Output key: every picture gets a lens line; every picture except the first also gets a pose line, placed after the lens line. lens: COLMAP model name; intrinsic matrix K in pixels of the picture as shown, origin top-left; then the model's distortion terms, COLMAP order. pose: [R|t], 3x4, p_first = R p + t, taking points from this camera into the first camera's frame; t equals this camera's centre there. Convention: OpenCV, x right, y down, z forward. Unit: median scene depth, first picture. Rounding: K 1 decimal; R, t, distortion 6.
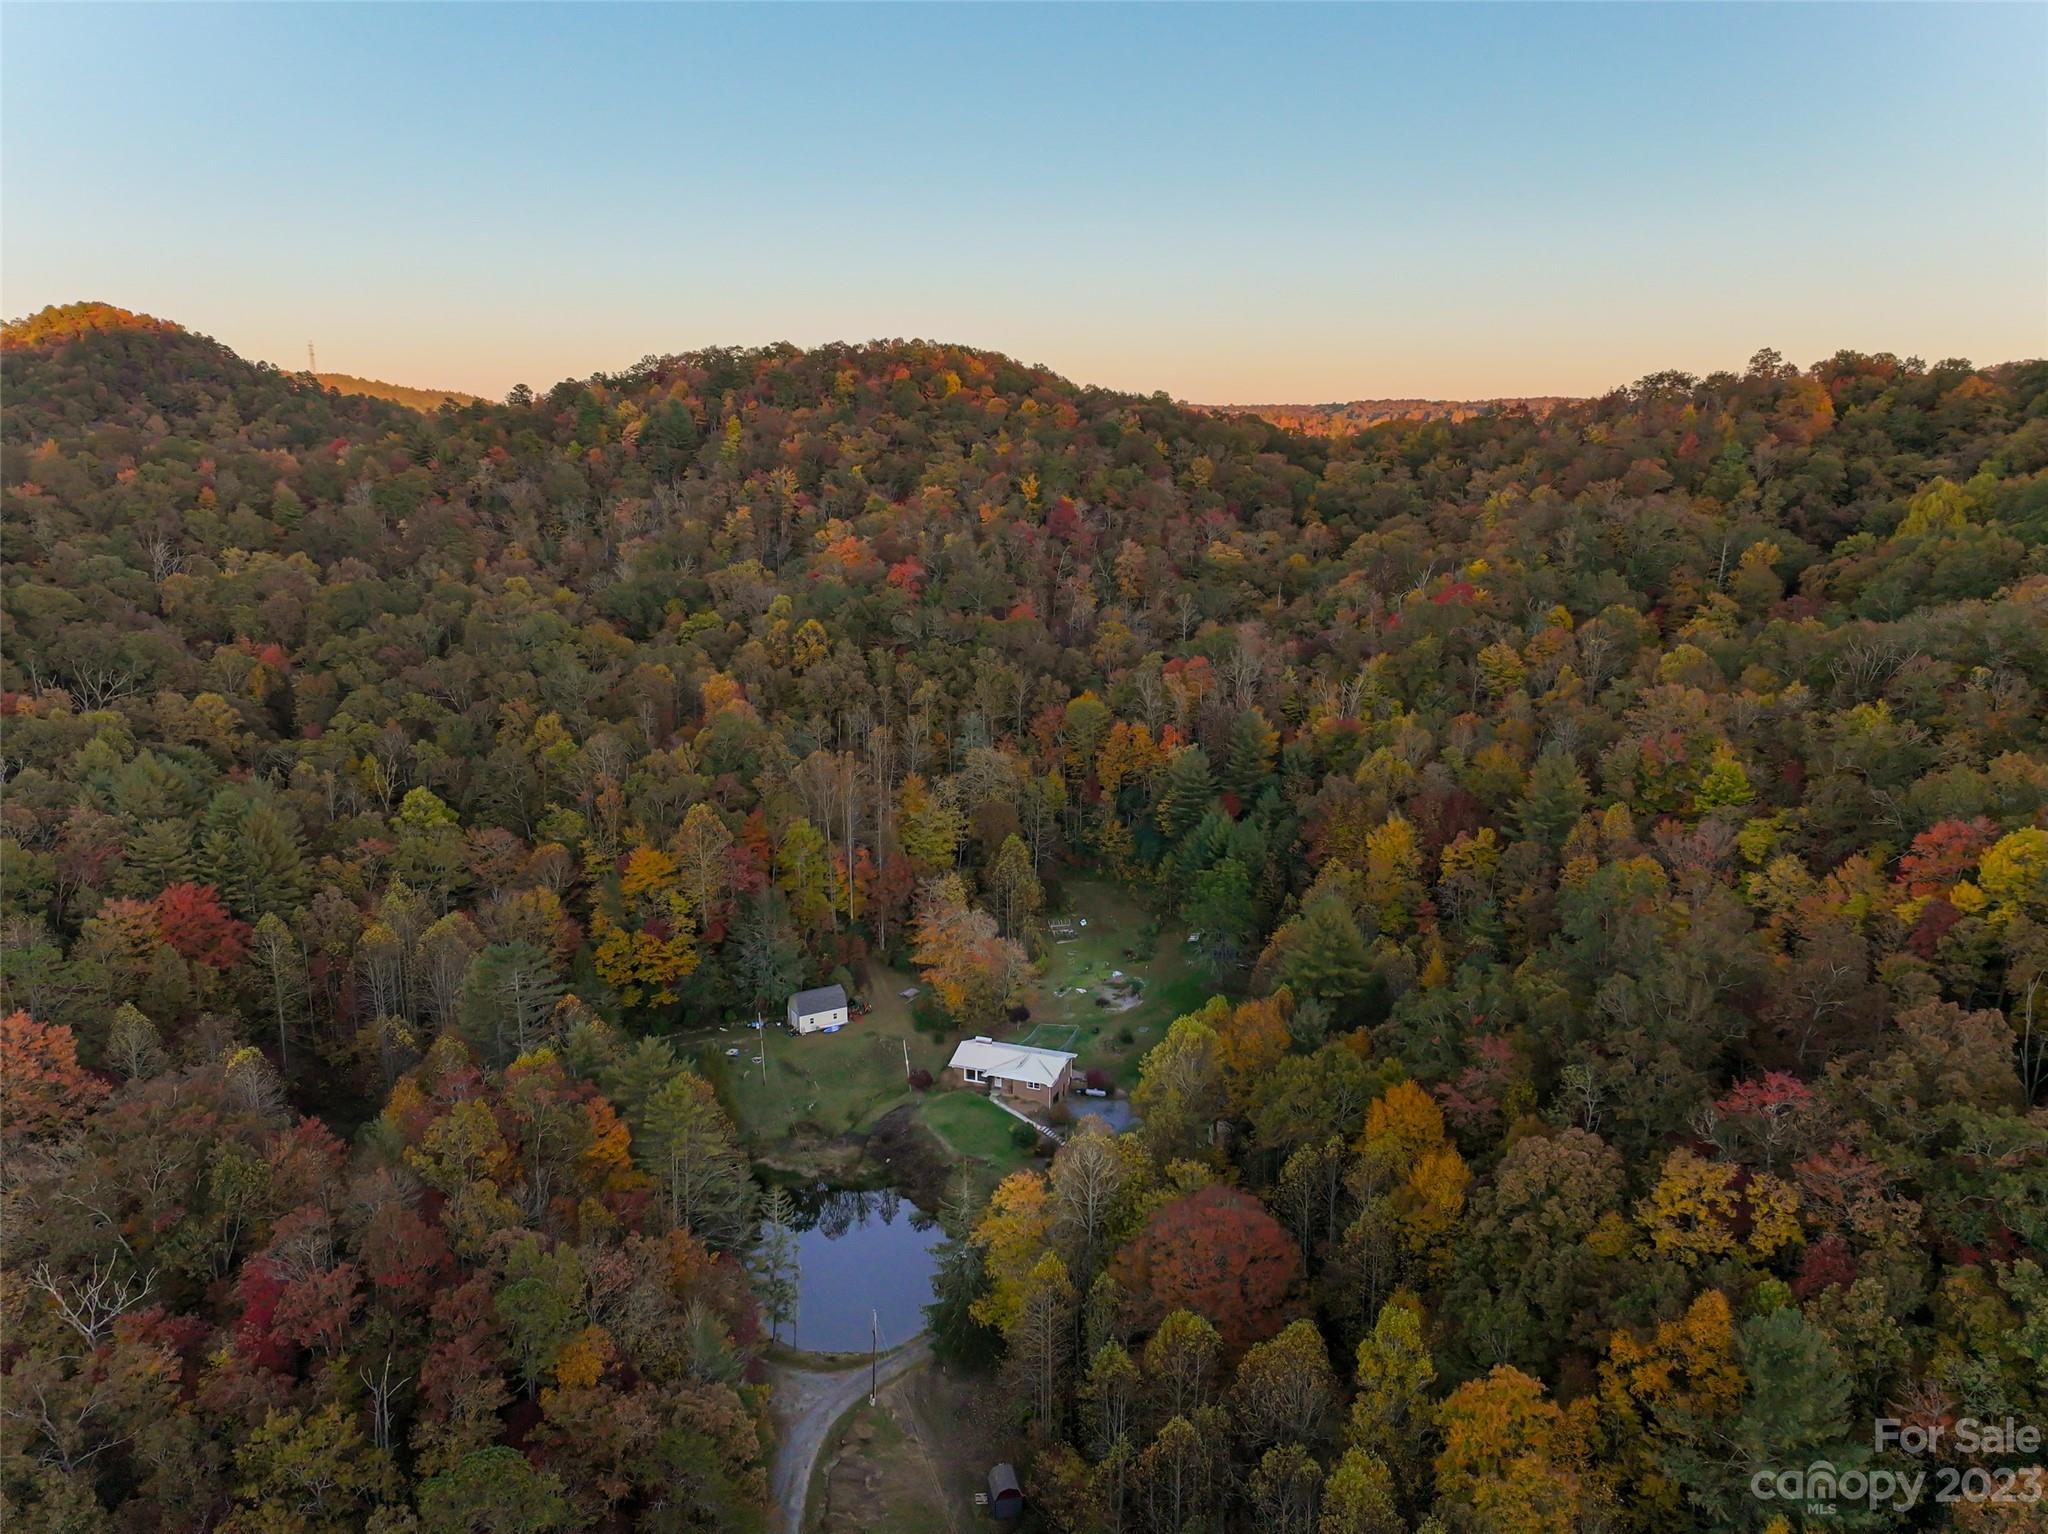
lens RADIAL K [[1436.5, 0, 1024.0], [0, 1436.5, 767.0], [0, 0, 1]] dist [0.006238, 0.000282]
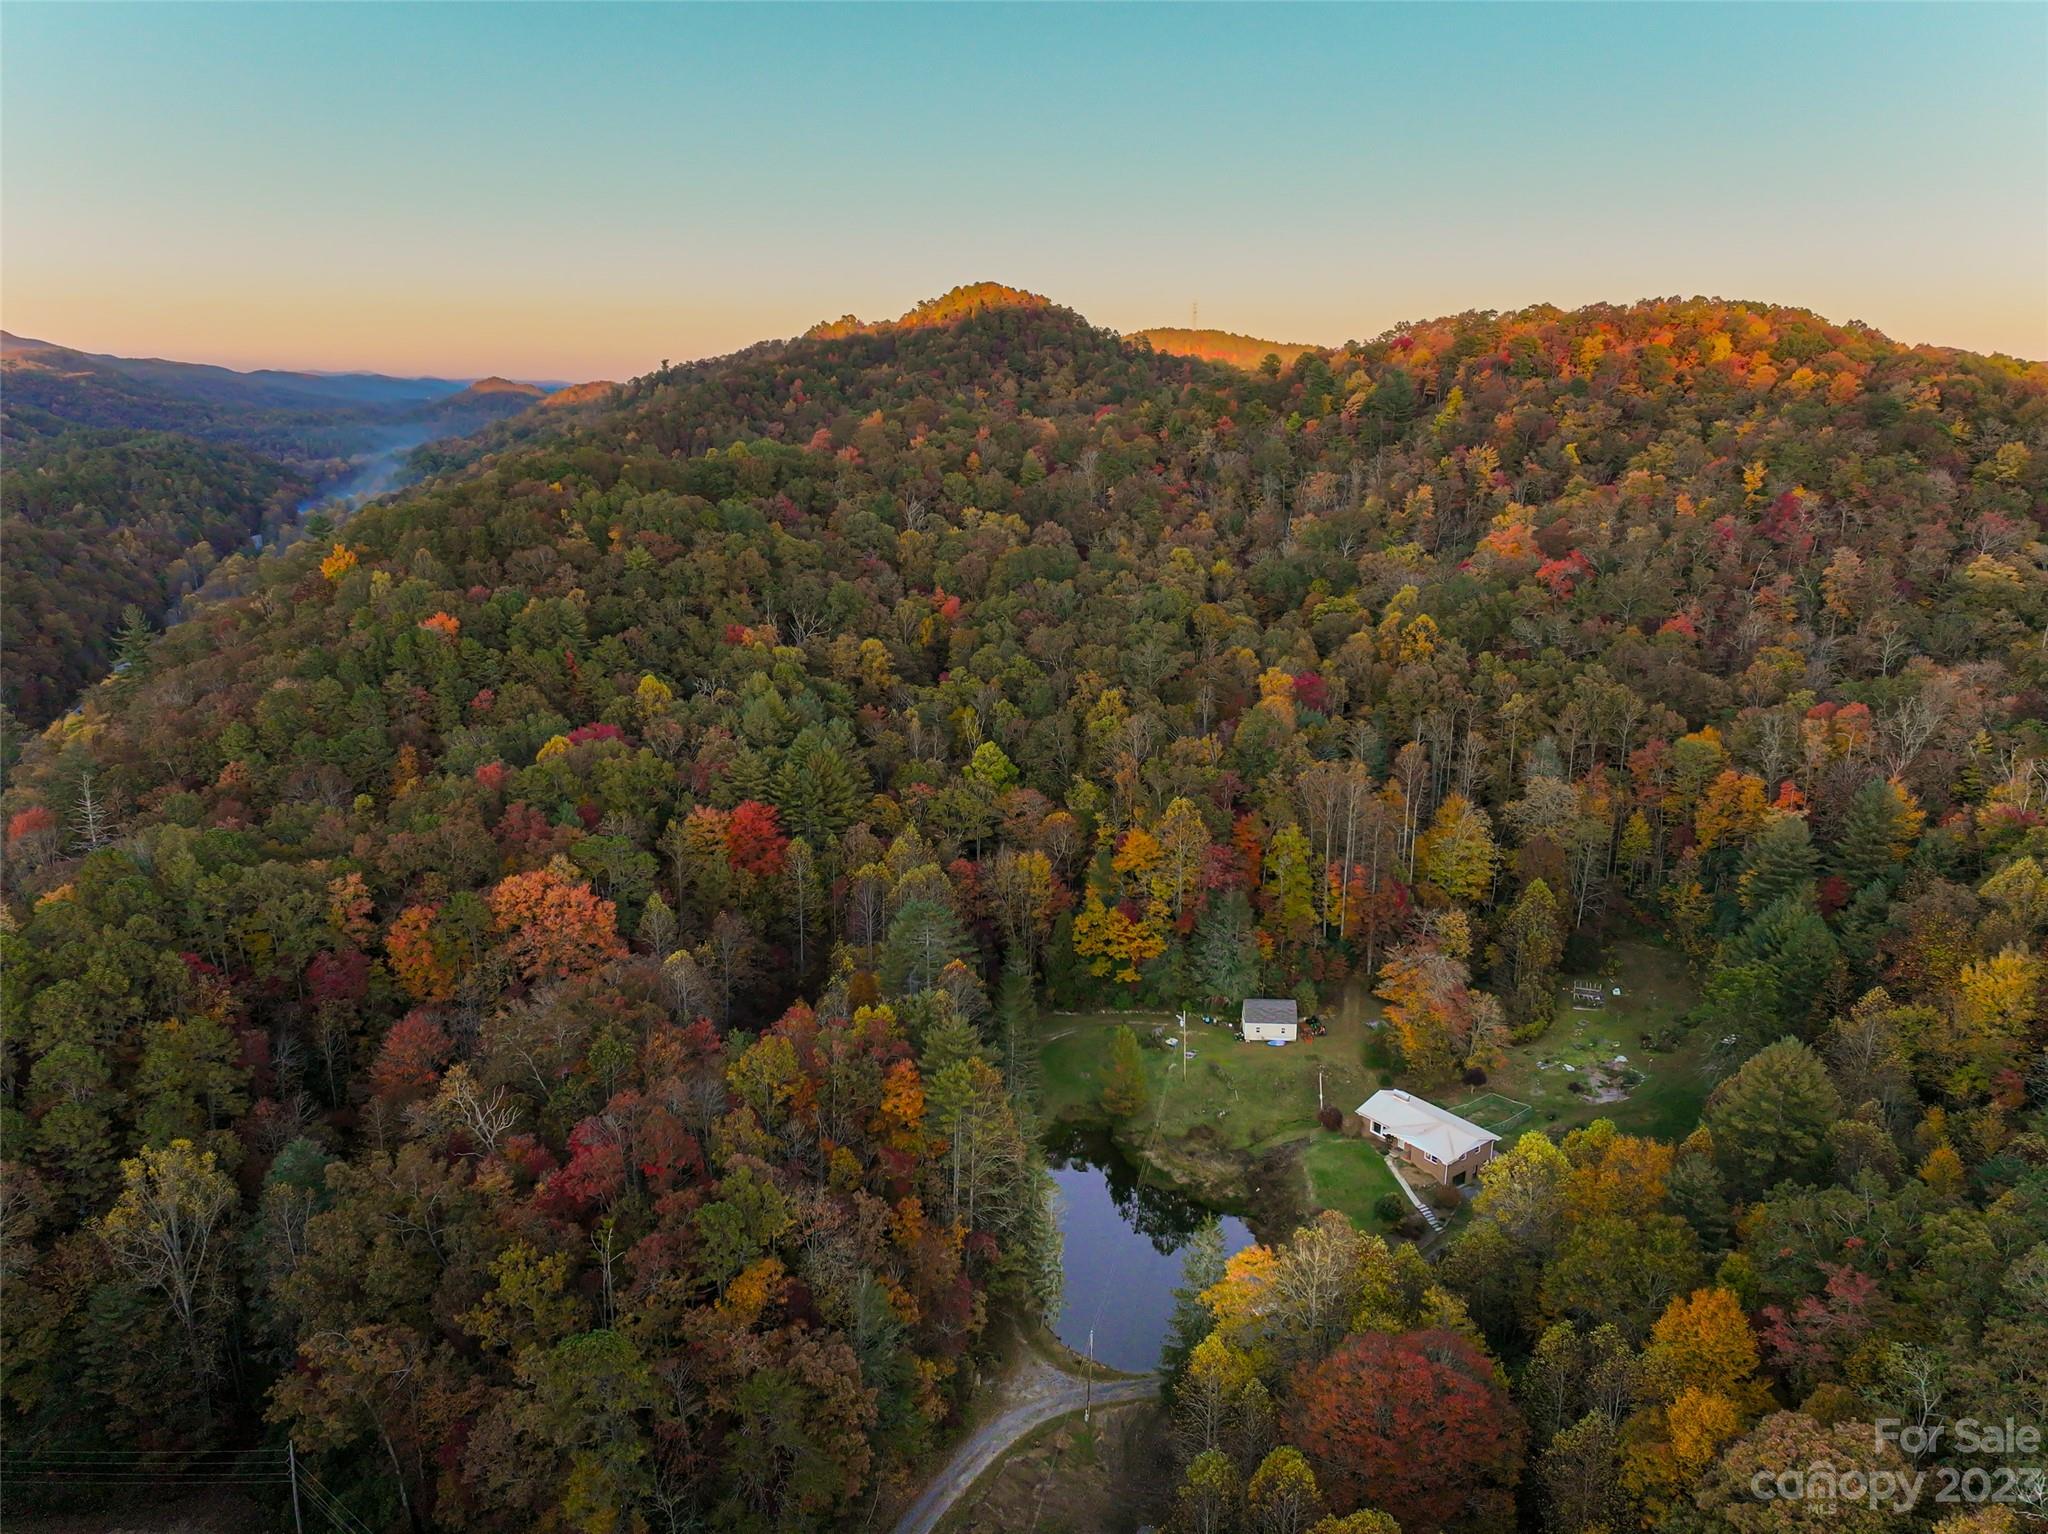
lens RADIAL K [[1436.5, 0, 1024.0], [0, 1436.5, 767.0], [0, 0, 1]] dist [0.006238, 0.000282]
pose [[0.837473, 0.141531, -0.527833, 0.193071], [-0.122876, 0.989917, 0.070473, -0.048049], [0.532485, 0.005839, 0.846419, 0.062903]]
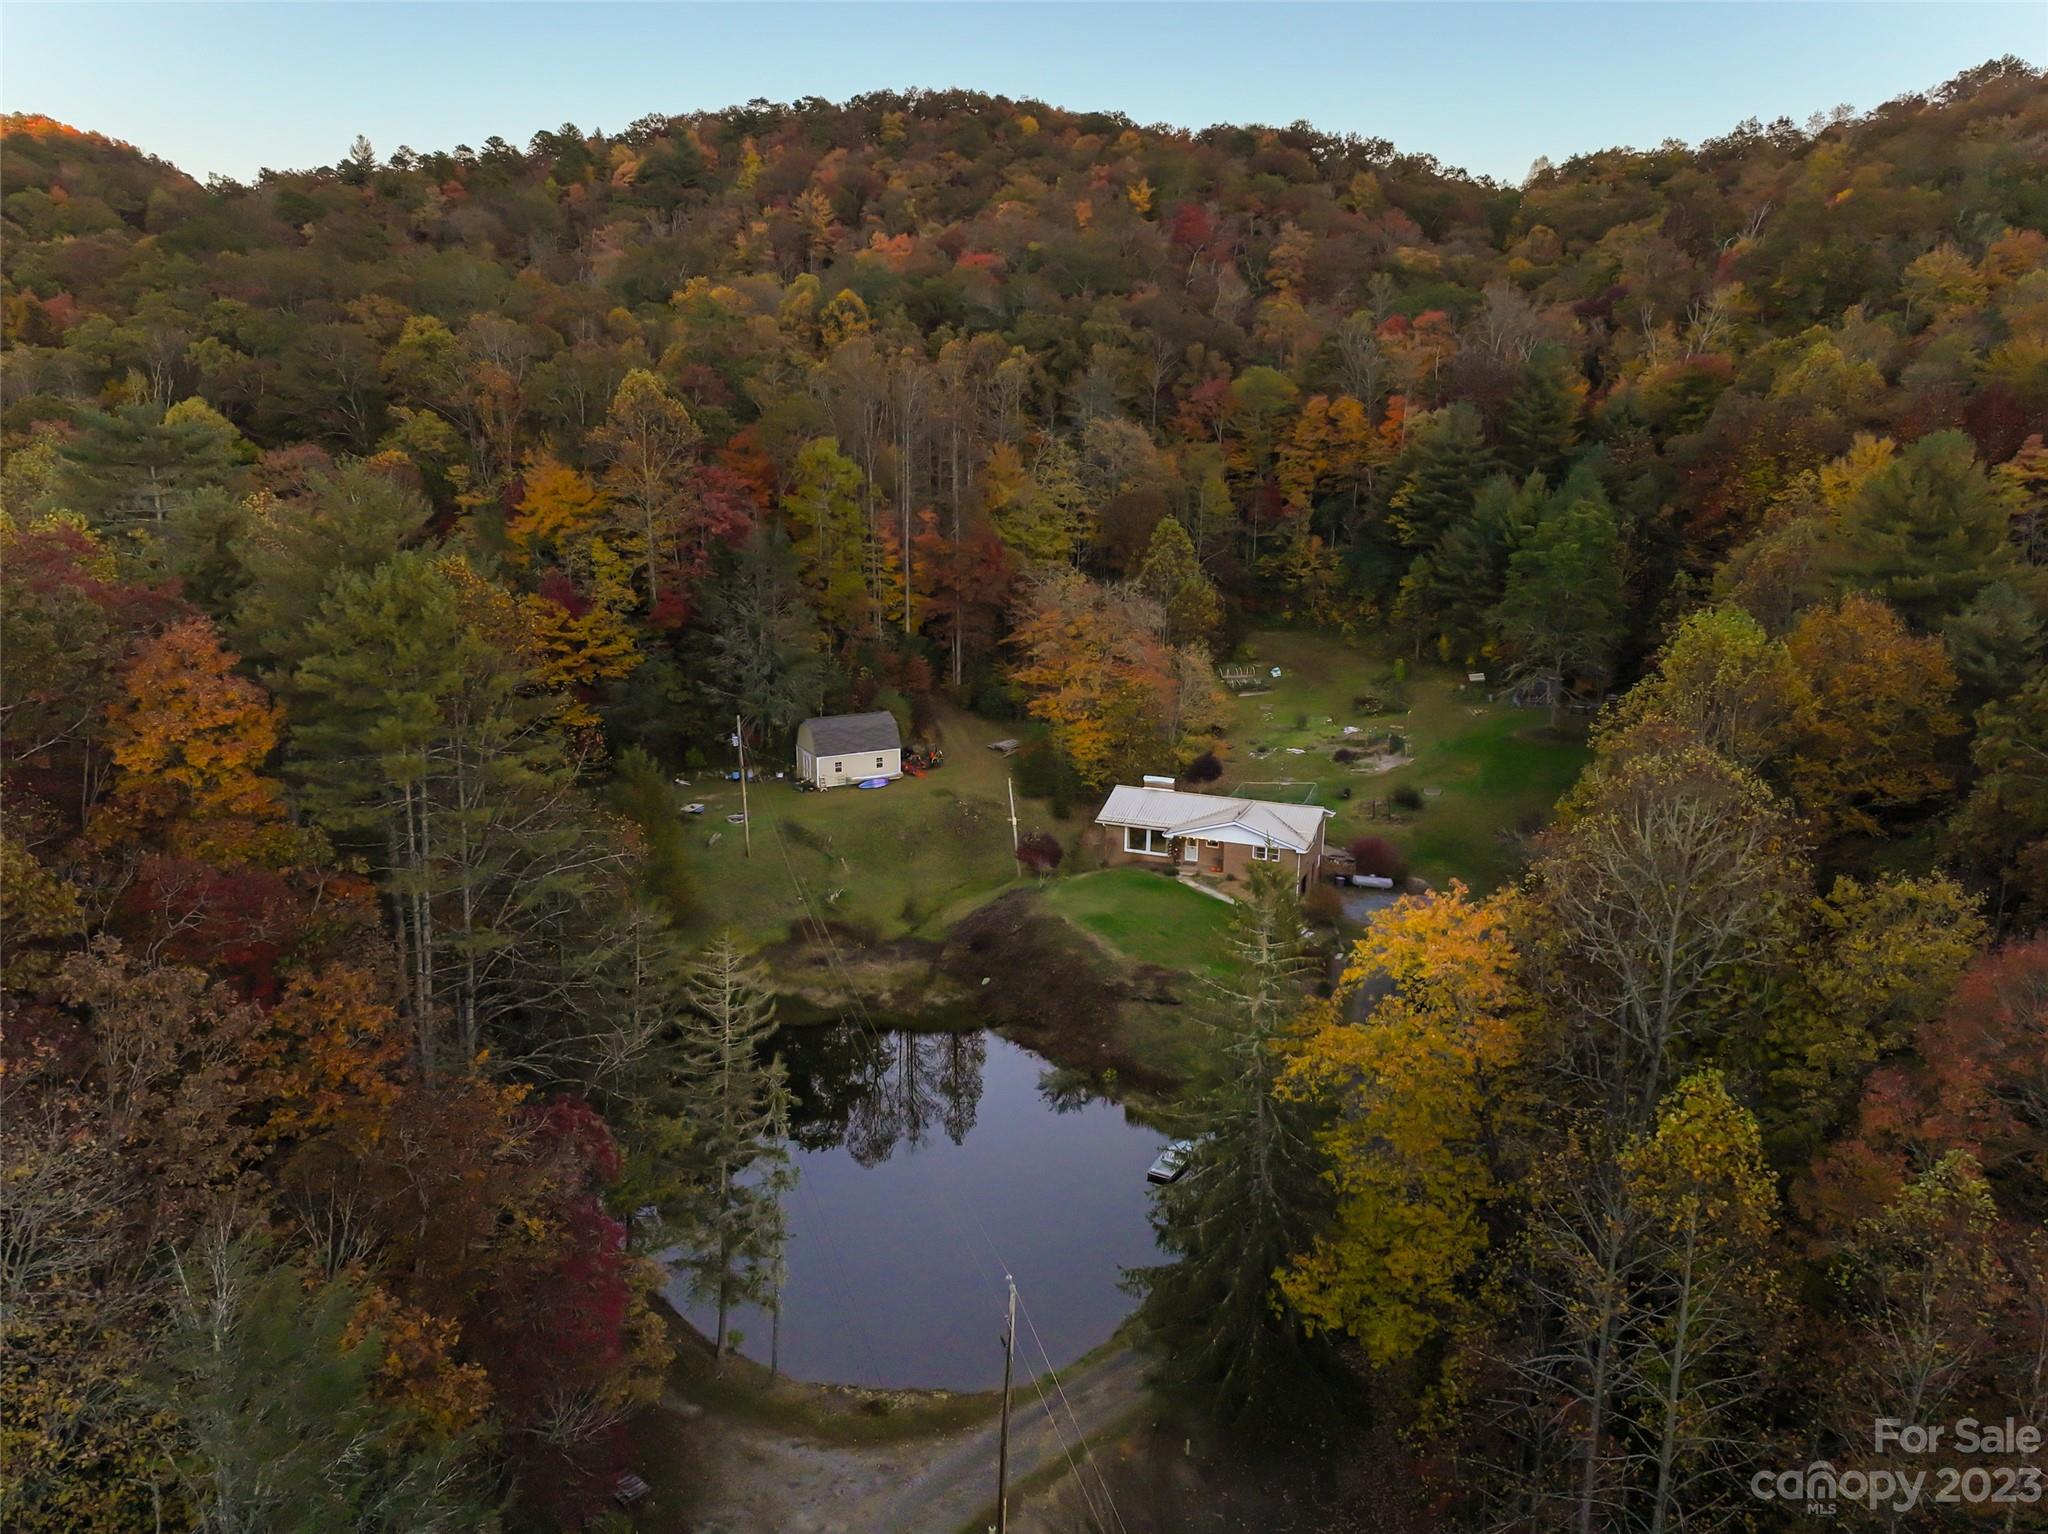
lens RADIAL K [[1453.7, 0, 1024.0], [0, 1453.7, 767.0], [0, 0, 1]] dist [0.011797, 0.001398]
pose [[0.999551, 0.016775, -0.024840, -0.054354], [-0.016320, 0.999697, 0.018427, 0.147378], [0.025141, -0.018014, 0.999522, 0.386710]]
